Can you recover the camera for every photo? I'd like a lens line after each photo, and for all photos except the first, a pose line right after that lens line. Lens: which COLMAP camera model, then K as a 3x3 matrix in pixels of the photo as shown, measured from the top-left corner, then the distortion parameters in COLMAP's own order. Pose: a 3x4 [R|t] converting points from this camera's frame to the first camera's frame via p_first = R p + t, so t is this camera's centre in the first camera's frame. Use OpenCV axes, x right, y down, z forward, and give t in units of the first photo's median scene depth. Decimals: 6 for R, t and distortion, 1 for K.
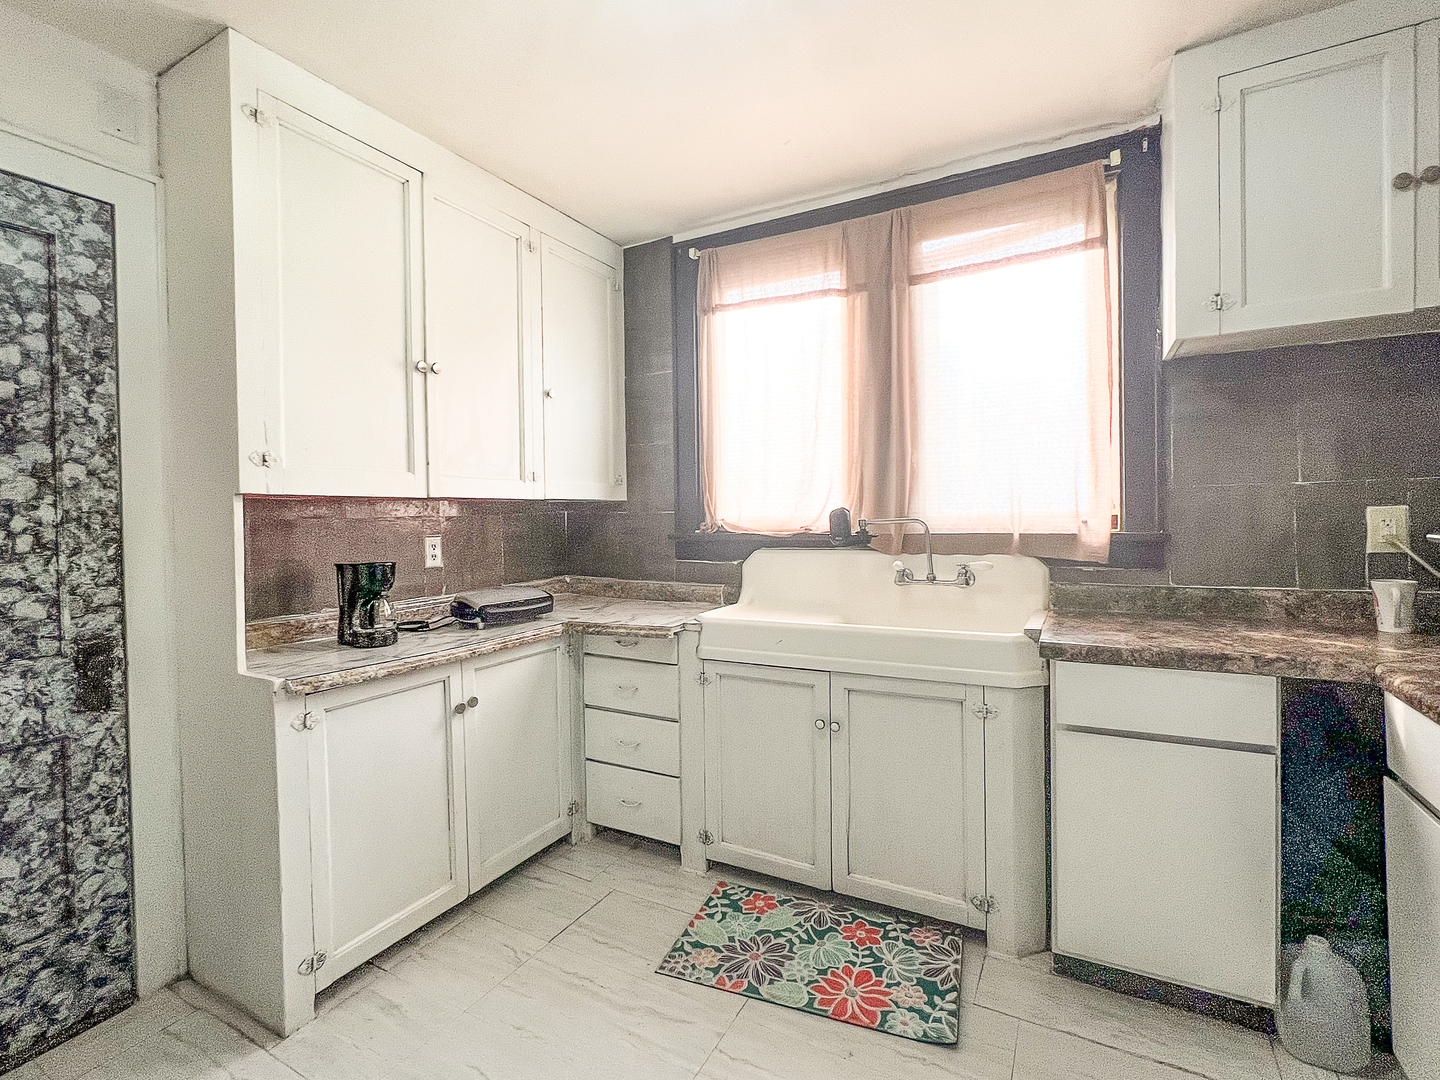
lens RADIAL K [[677.0, 0, 720.5], [0, 677.0, 517.6], [0, 0, 1]] dist [0.000734, 0.000441]
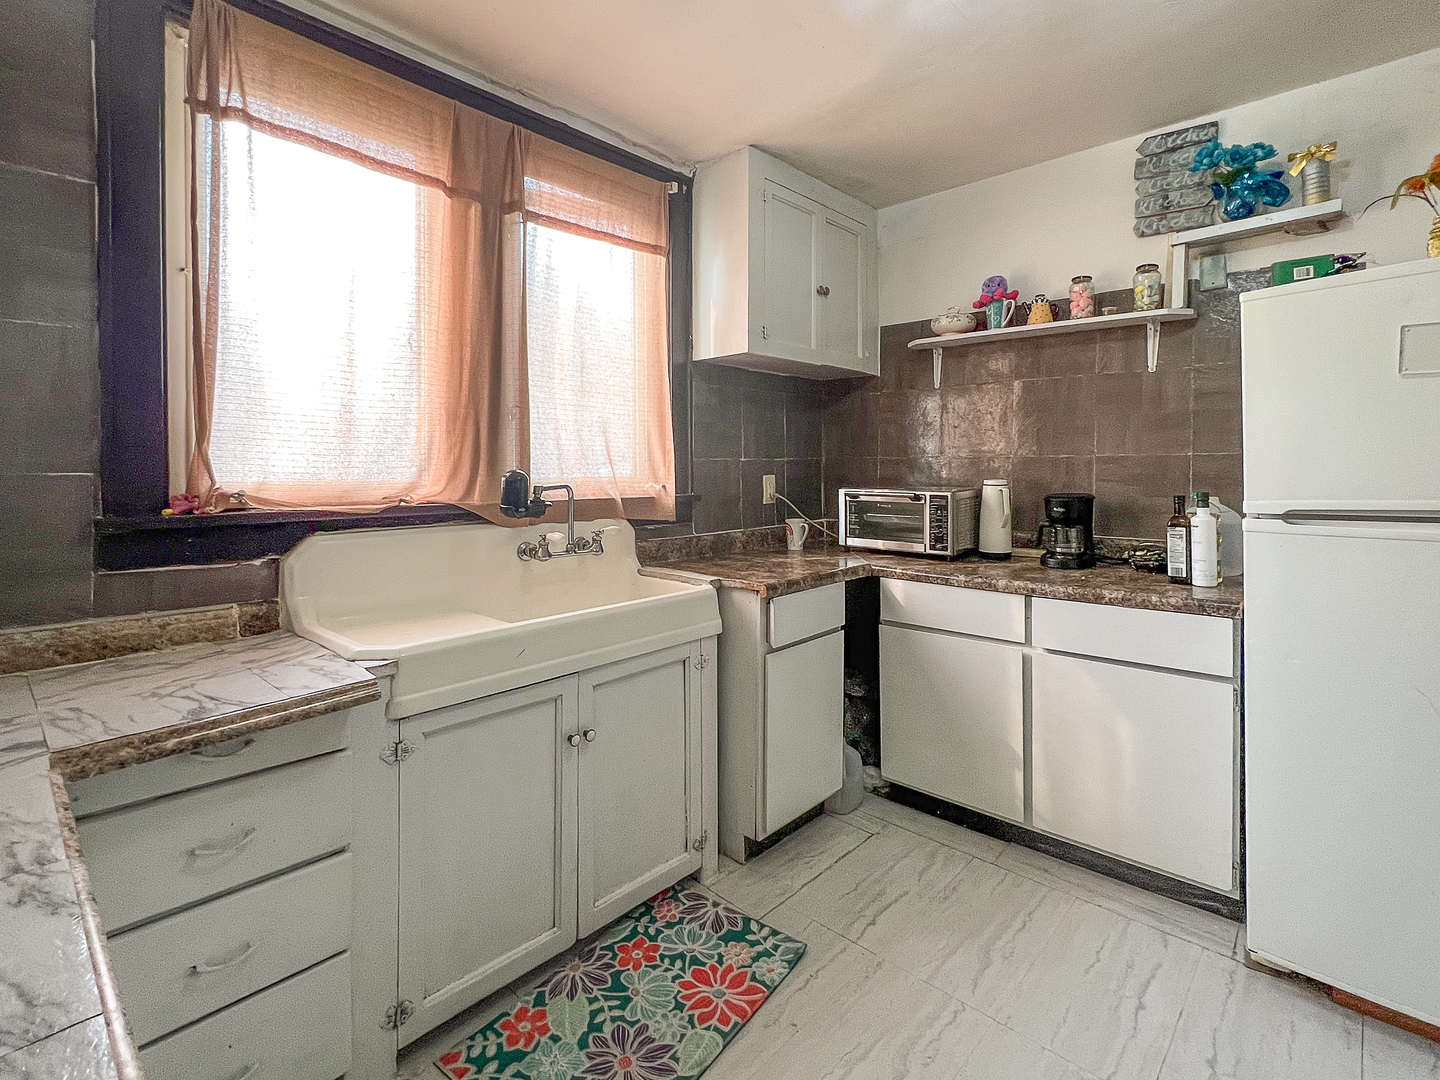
lens RADIAL K [[690.0, 0, 720.0], [0, 690.0, 473.3], [0, 0, 1]] dist [-0.000129, 0.000159]
pose [[0.257330, 0.011084, 0.966260, -0.605571], [0.005676, 0.999900, -0.012982, -0.000500], [-0.966307, 0.008825, 0.257241, 0.621361]]
